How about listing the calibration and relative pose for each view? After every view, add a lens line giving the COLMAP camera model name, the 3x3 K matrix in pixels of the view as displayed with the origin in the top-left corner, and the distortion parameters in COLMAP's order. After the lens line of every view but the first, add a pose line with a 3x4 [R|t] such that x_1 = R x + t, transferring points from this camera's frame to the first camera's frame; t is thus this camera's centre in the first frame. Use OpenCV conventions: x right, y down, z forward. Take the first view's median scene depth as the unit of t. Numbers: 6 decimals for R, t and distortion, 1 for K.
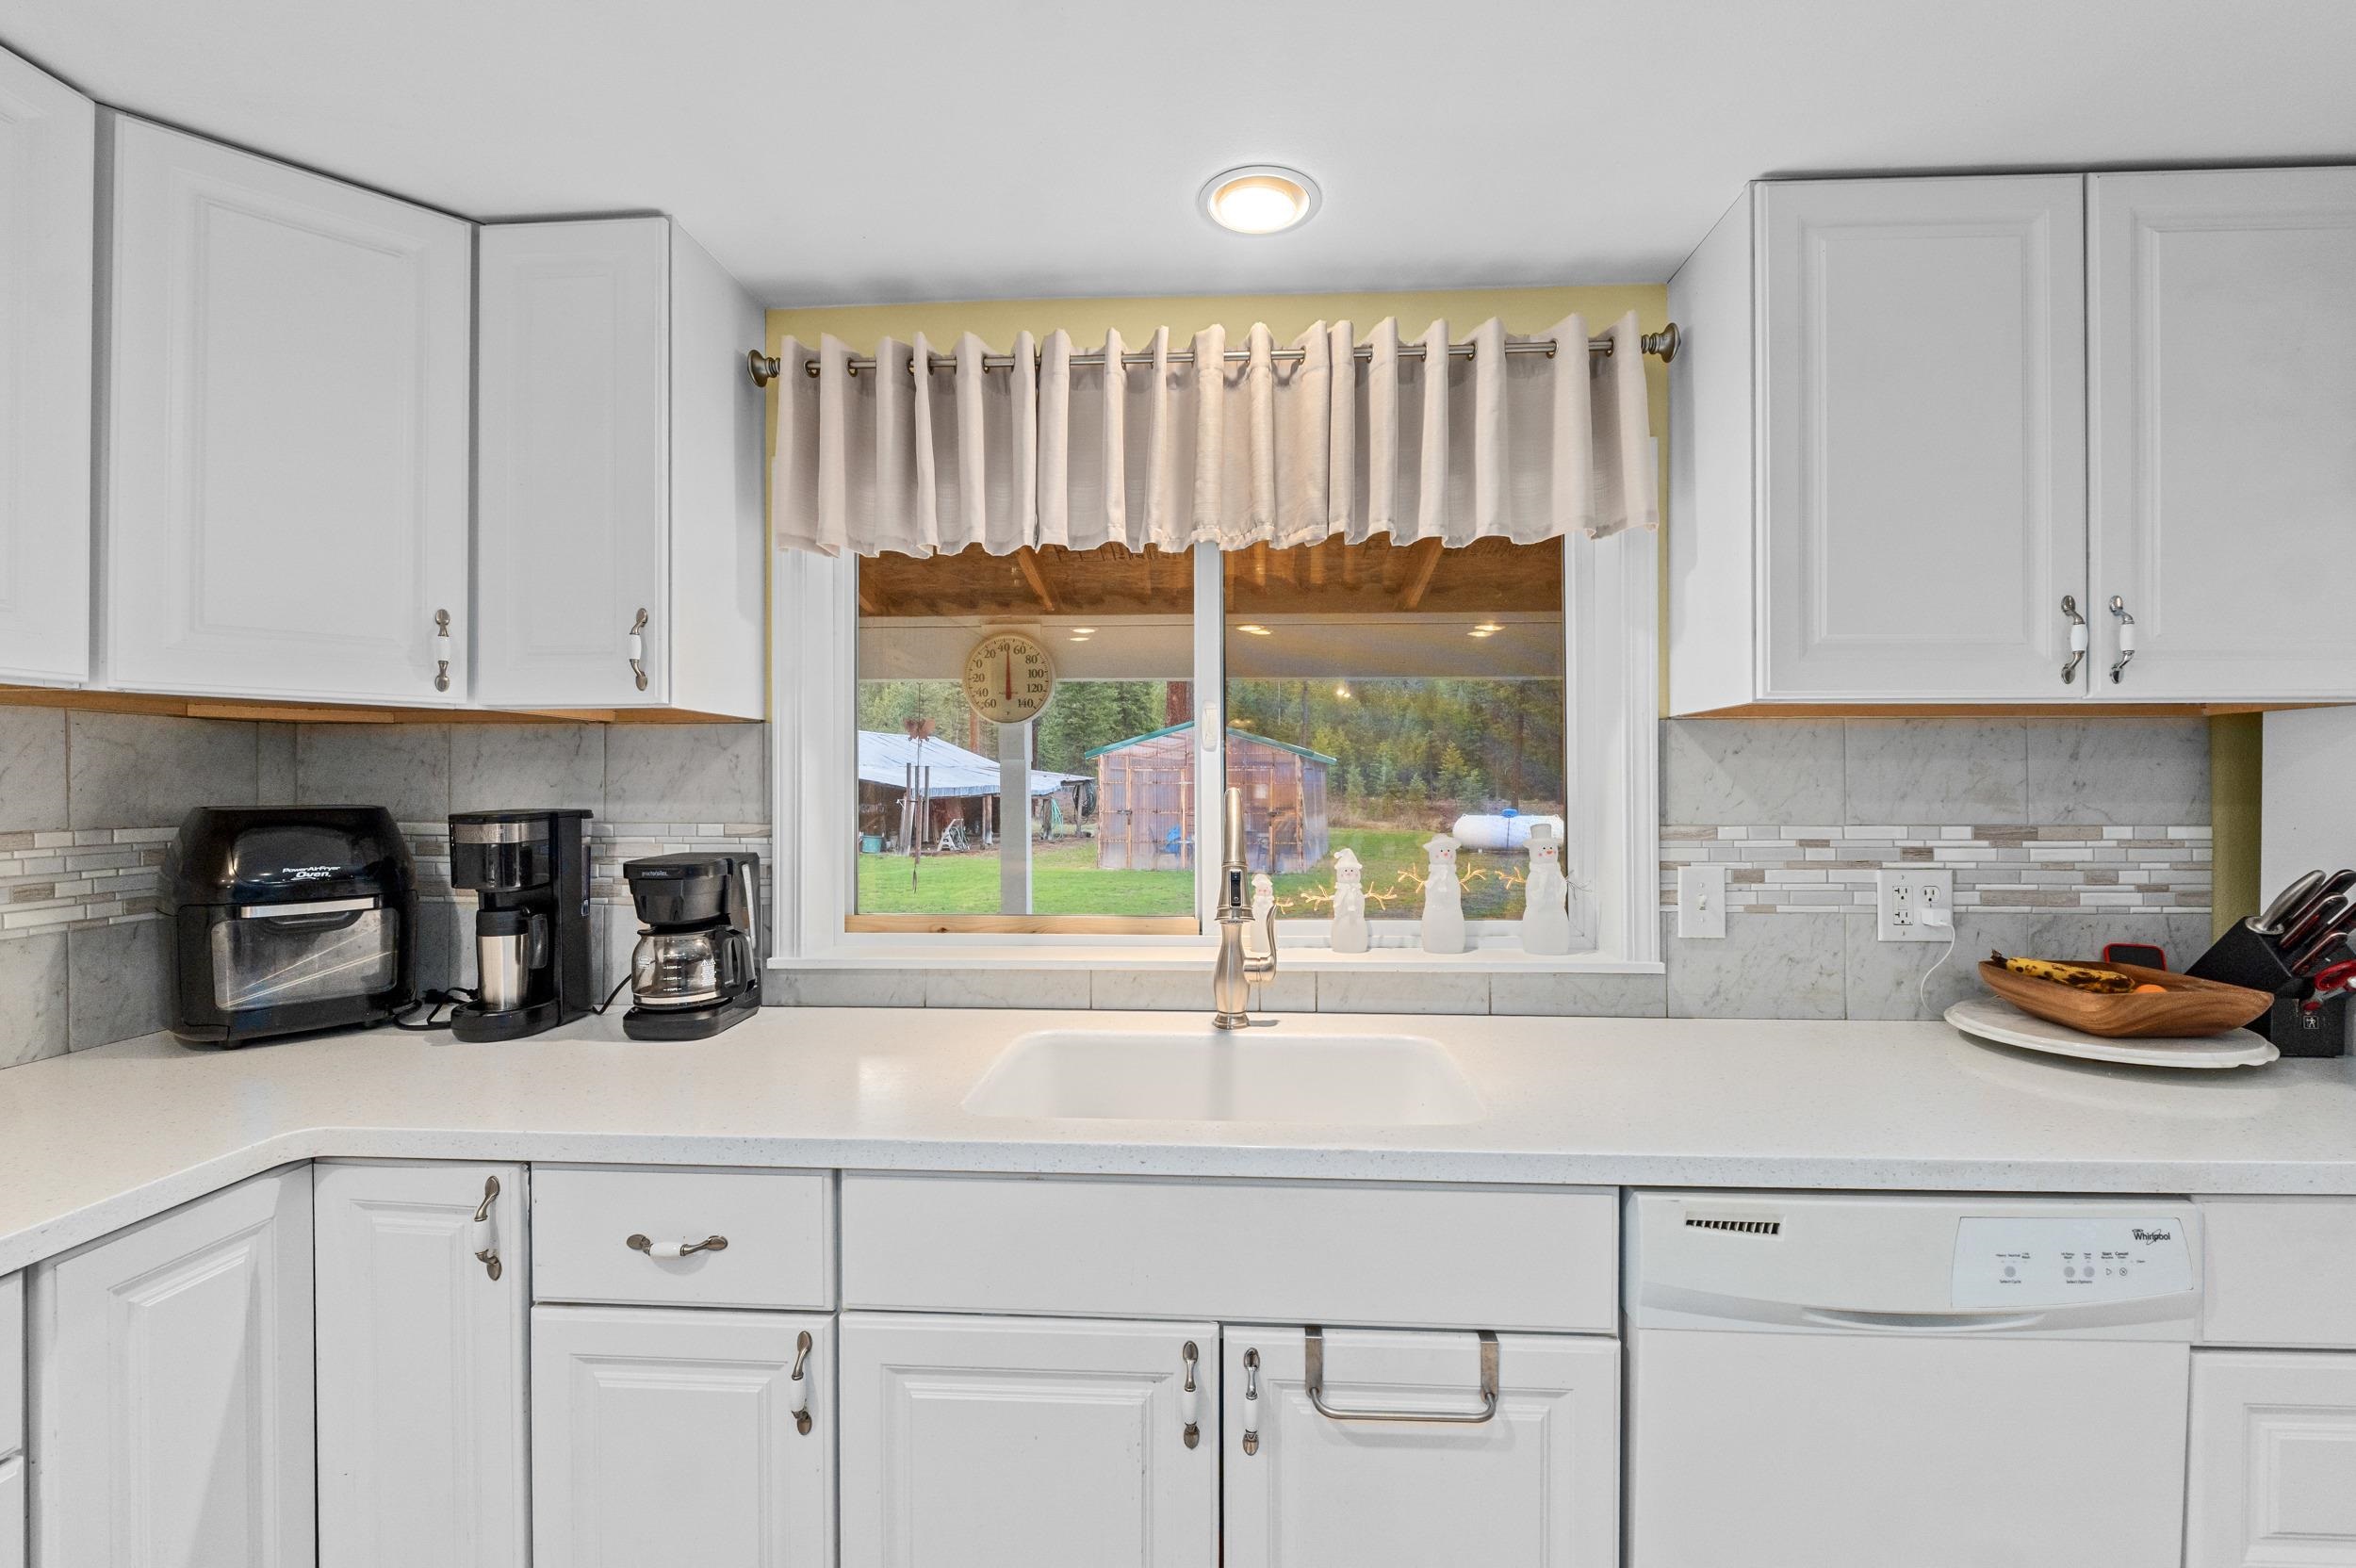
lens RADIAL K [[993.7, 0, 1171.0], [0, 993.7, 778.3], [0, 0, 1]] dist [-0.008102, -0.000439]
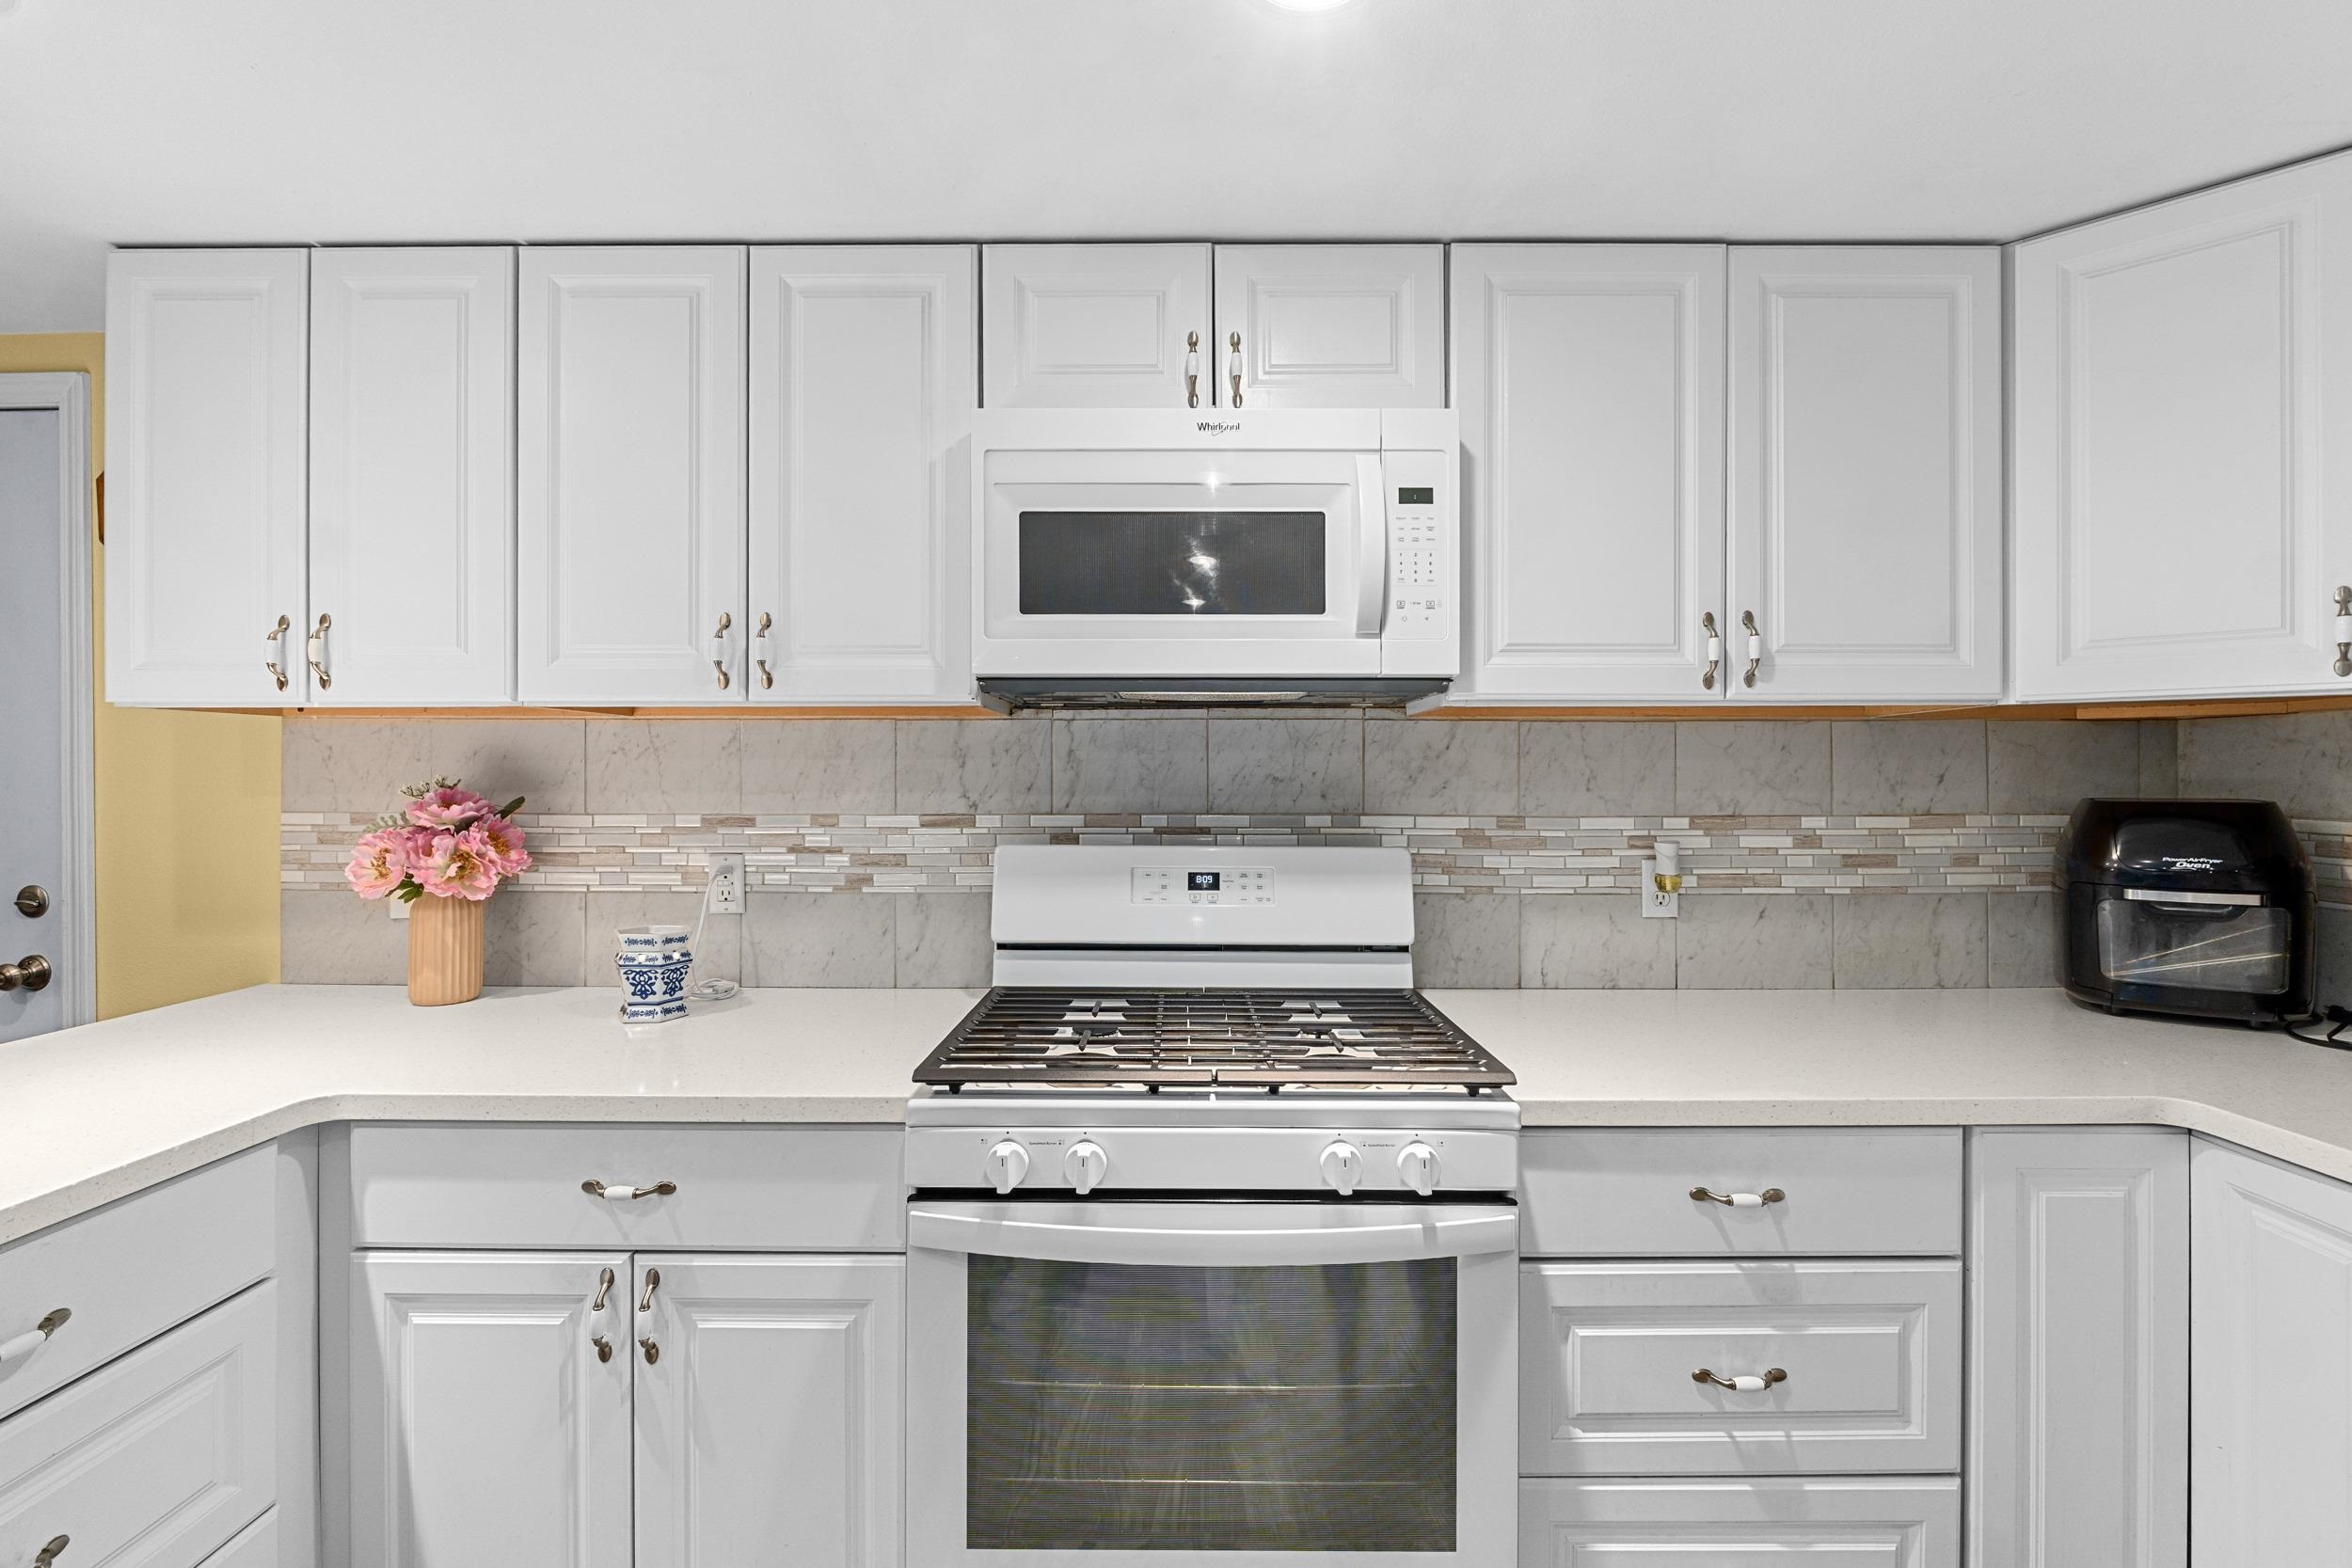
lens RADIAL K [[991.9, 0, 1180.0], [0, 991.9, 775.1], [0, 0, 1]] dist [-0.008102, -0.000439]
pose [[0.047691, -0.000200, -0.998862, 0.109087], [0.006475, 0.999979, 0.000109, -0.004570], [0.998841, -0.006473, 0.047691, -0.109282]]
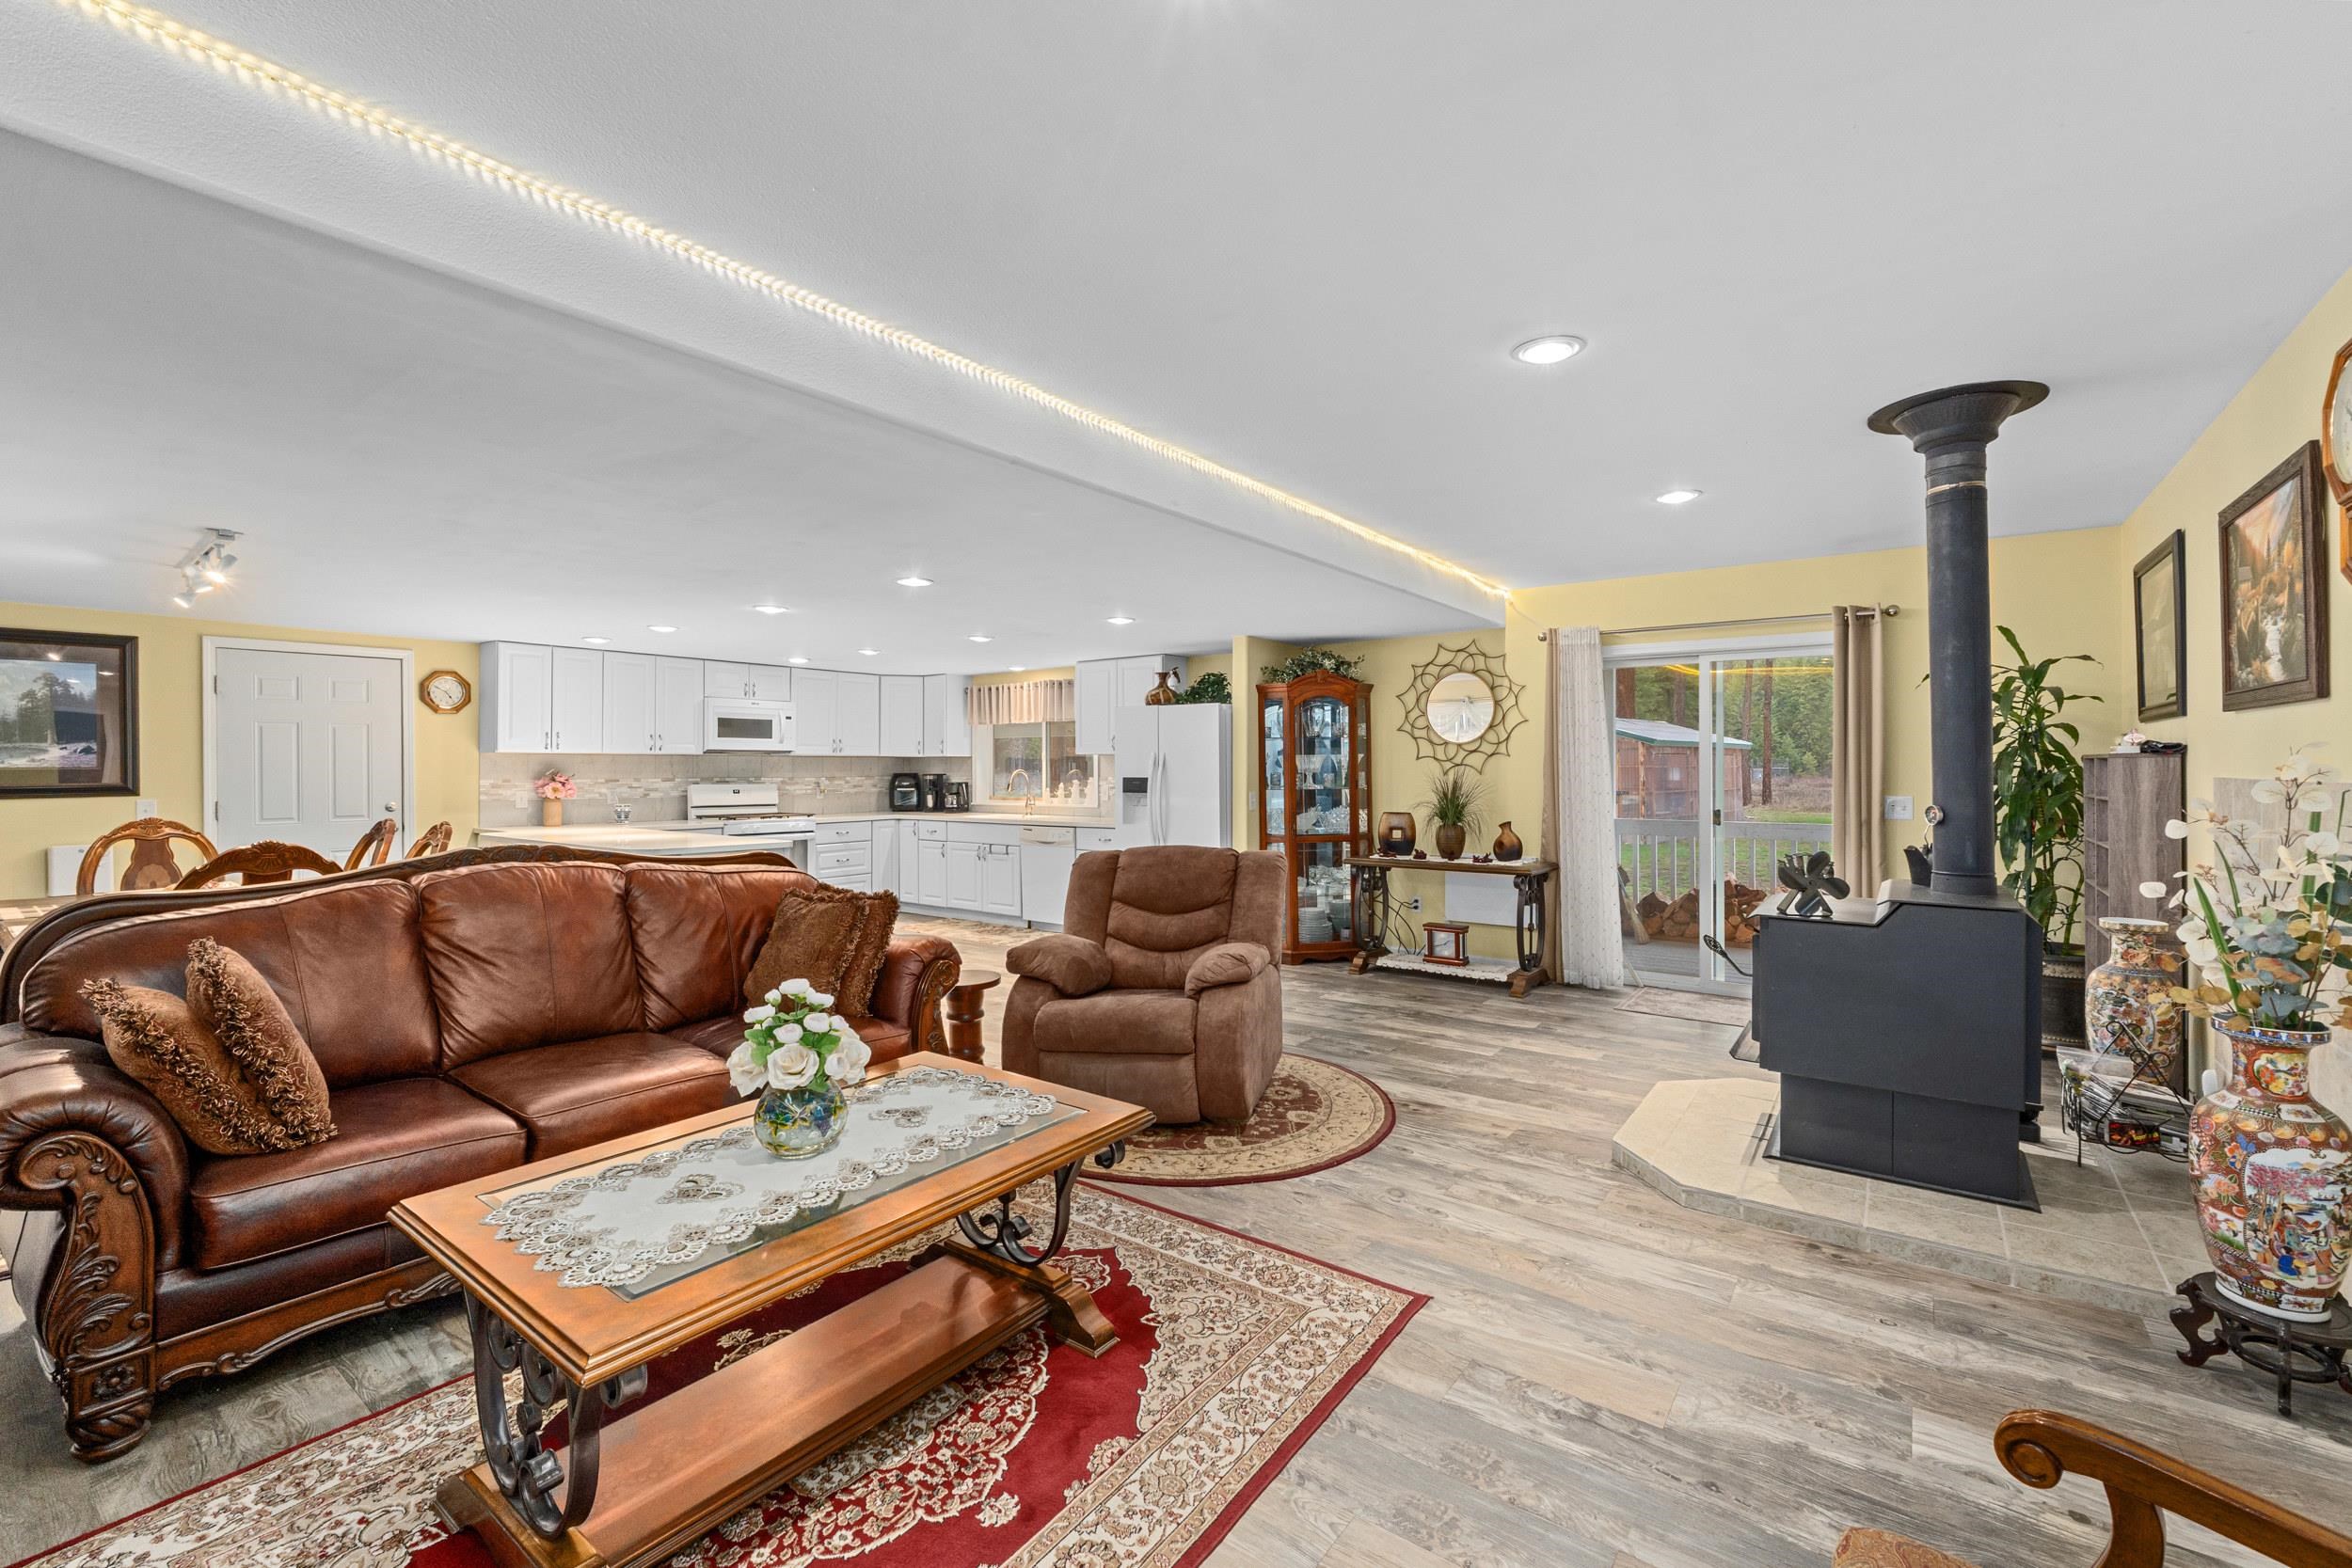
lens RADIAL K [[991.9, 0, 1178.3], [0, 991.9, 773.9], [0, 0, 1]] dist [-0.008102, -0.000439]
pose [[0.833127, 0.000764, -0.553081, 3.634269], [0.005526, 0.999938, 0.009705, -0.014560], [0.553054, -0.011142, 0.833071, -2.942725]]
